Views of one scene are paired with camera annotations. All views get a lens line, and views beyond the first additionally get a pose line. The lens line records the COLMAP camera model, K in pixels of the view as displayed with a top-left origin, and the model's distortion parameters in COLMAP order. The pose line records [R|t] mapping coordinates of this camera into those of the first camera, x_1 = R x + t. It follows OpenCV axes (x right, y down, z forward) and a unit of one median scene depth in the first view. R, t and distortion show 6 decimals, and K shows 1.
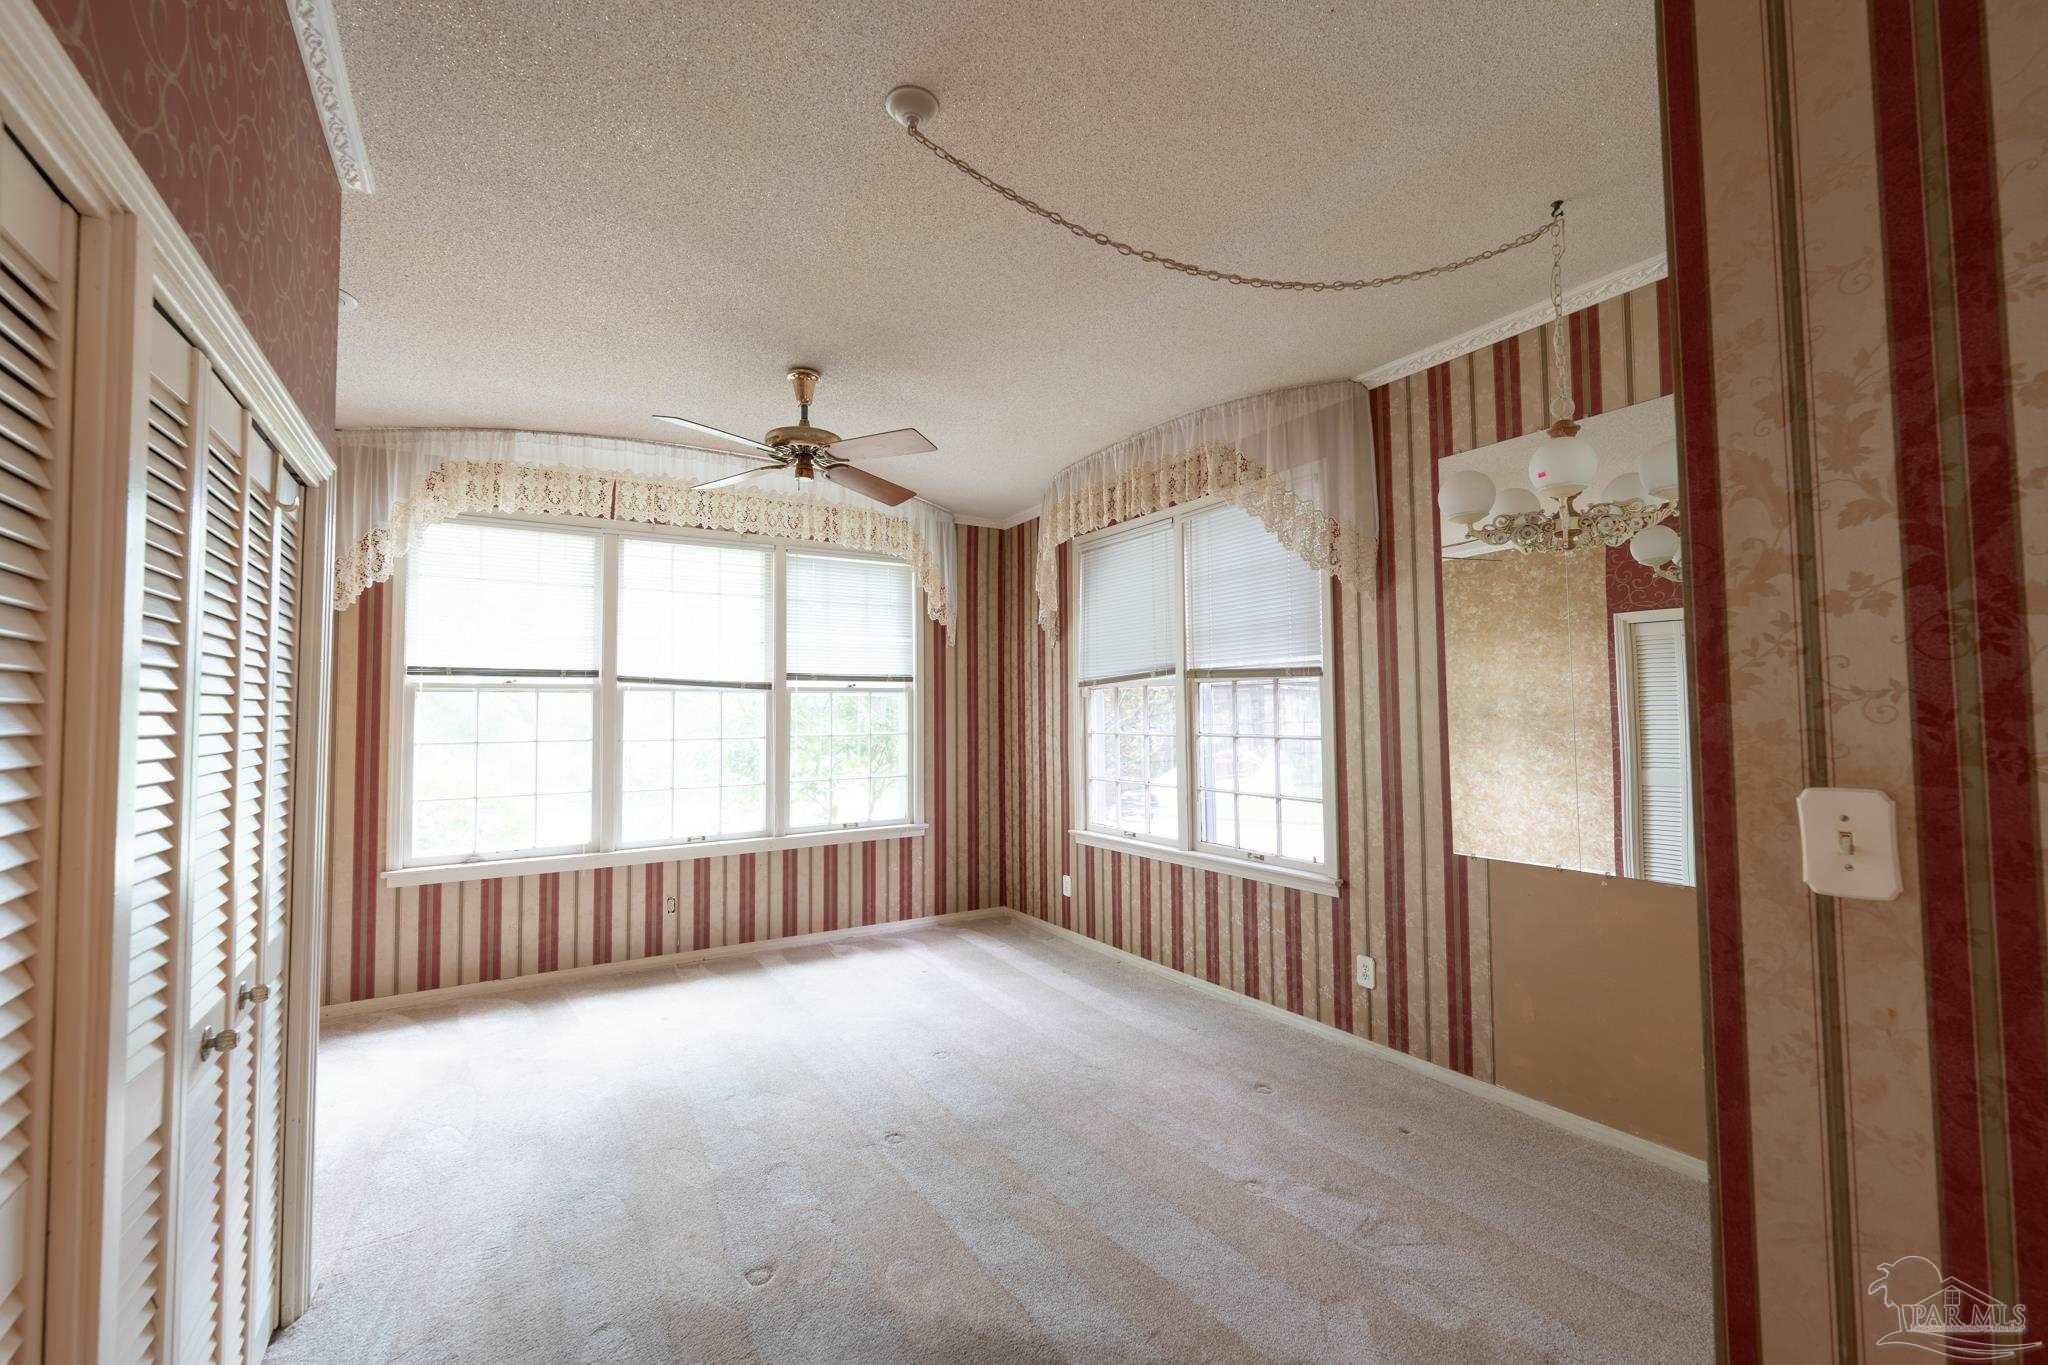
lens RADIAL K [[833.6, 0, 1034.3], [0, 833.6, 677.4], [0, 0, 1]] dist [-0.003708, -0.000487]
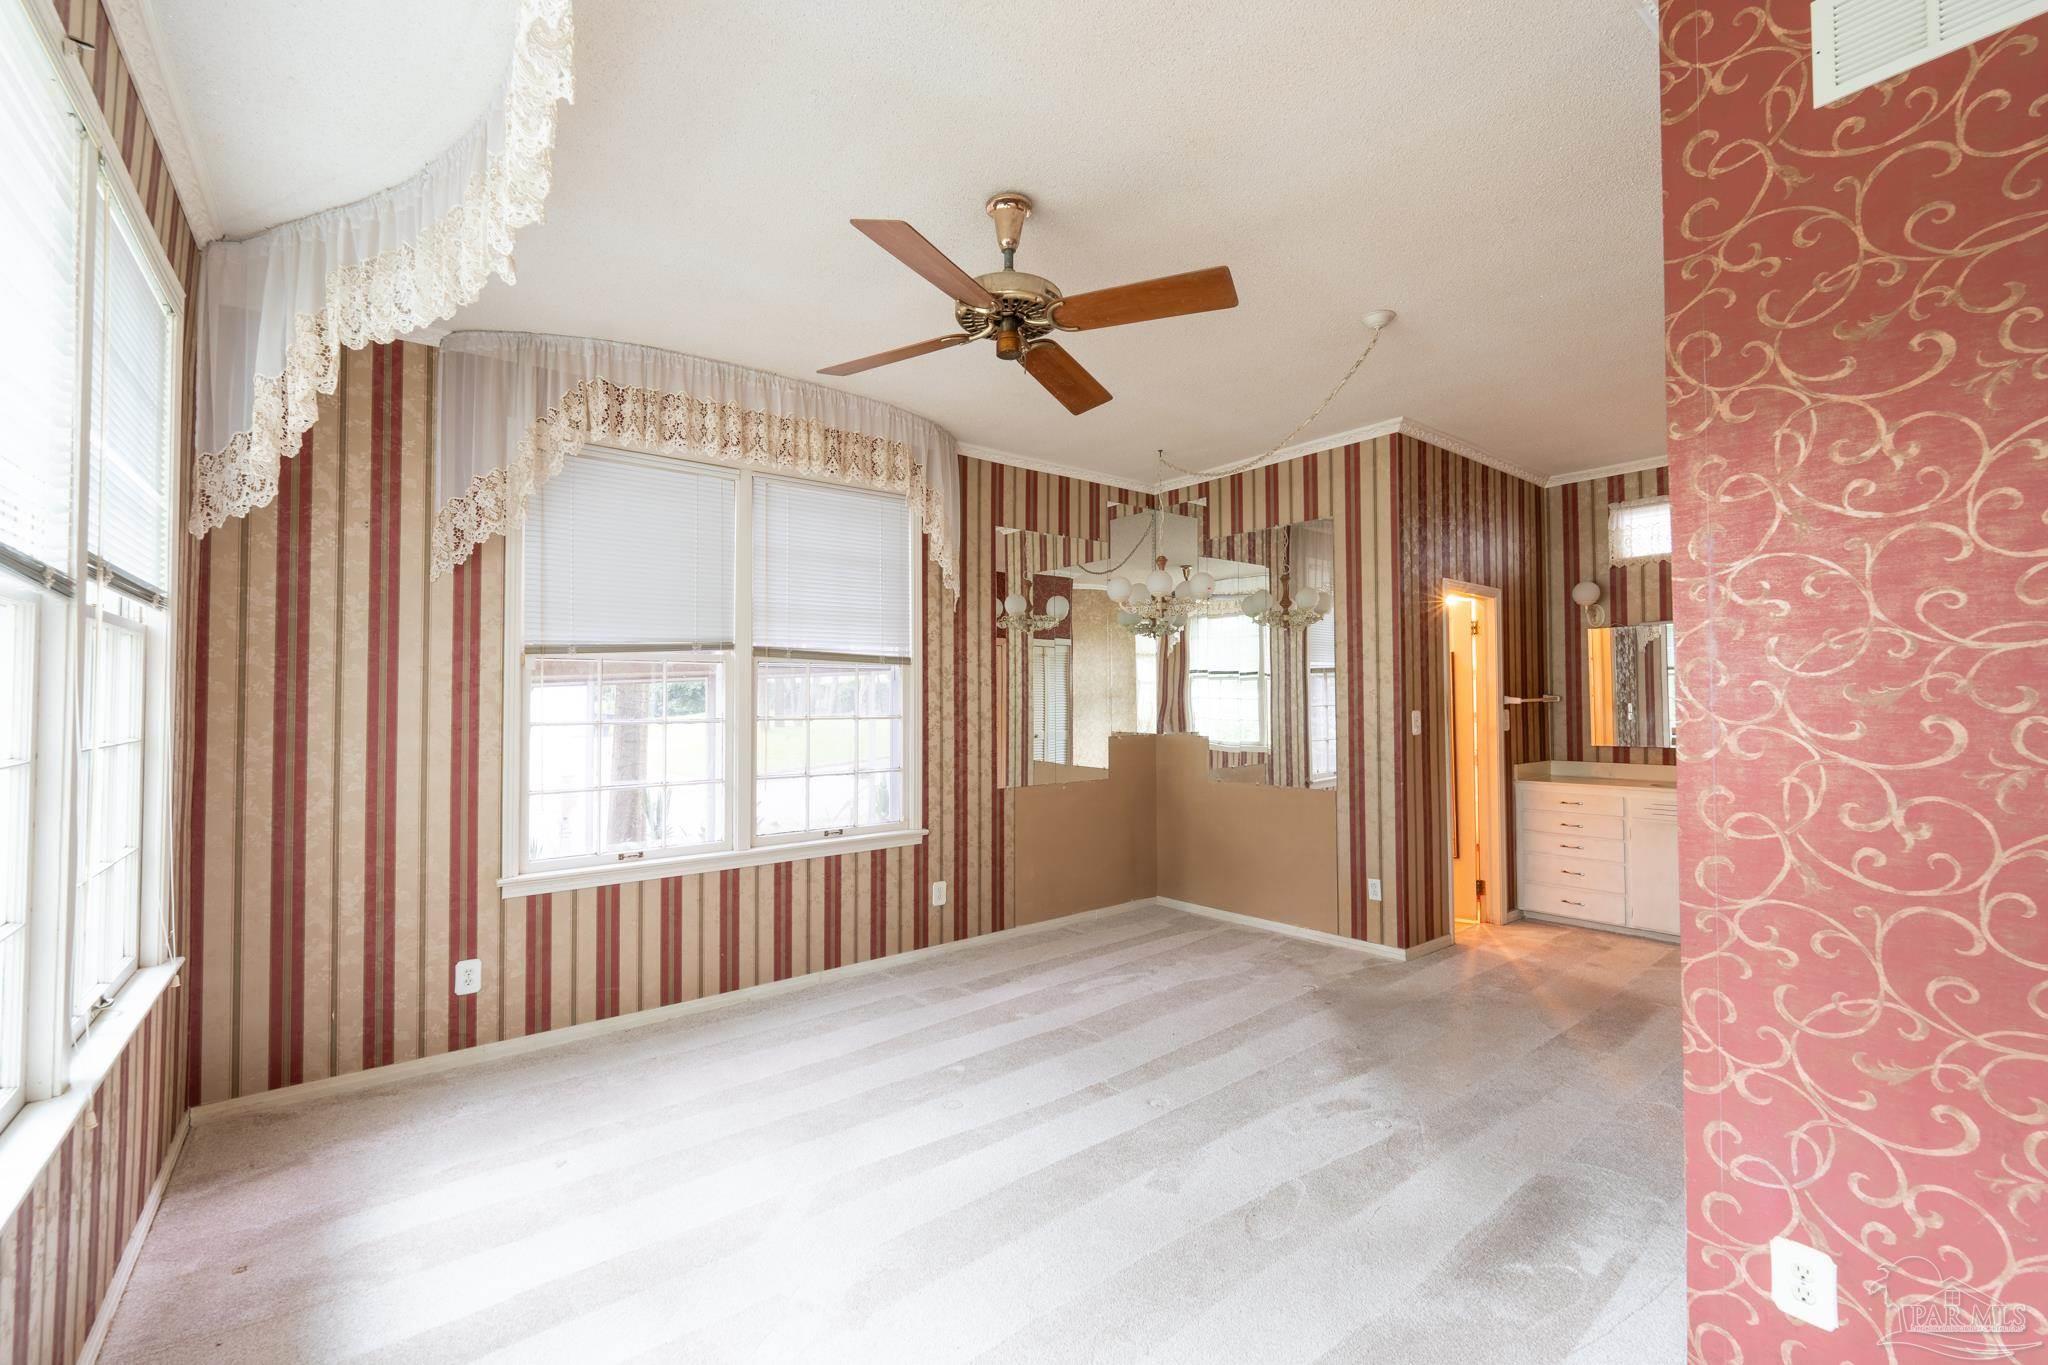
lens RADIAL K [[833.6, 0, 1034.3], [0, 833.6, 677.4], [0, 0, 1]] dist [-0.003708, -0.000487]
pose [[-0.111213, 0.029843, 0.993348, -0.730379], [-0.041856, 0.998521, -0.034685, 0.041883], [-0.992915, -0.045435, -0.109800, 0.791239]]
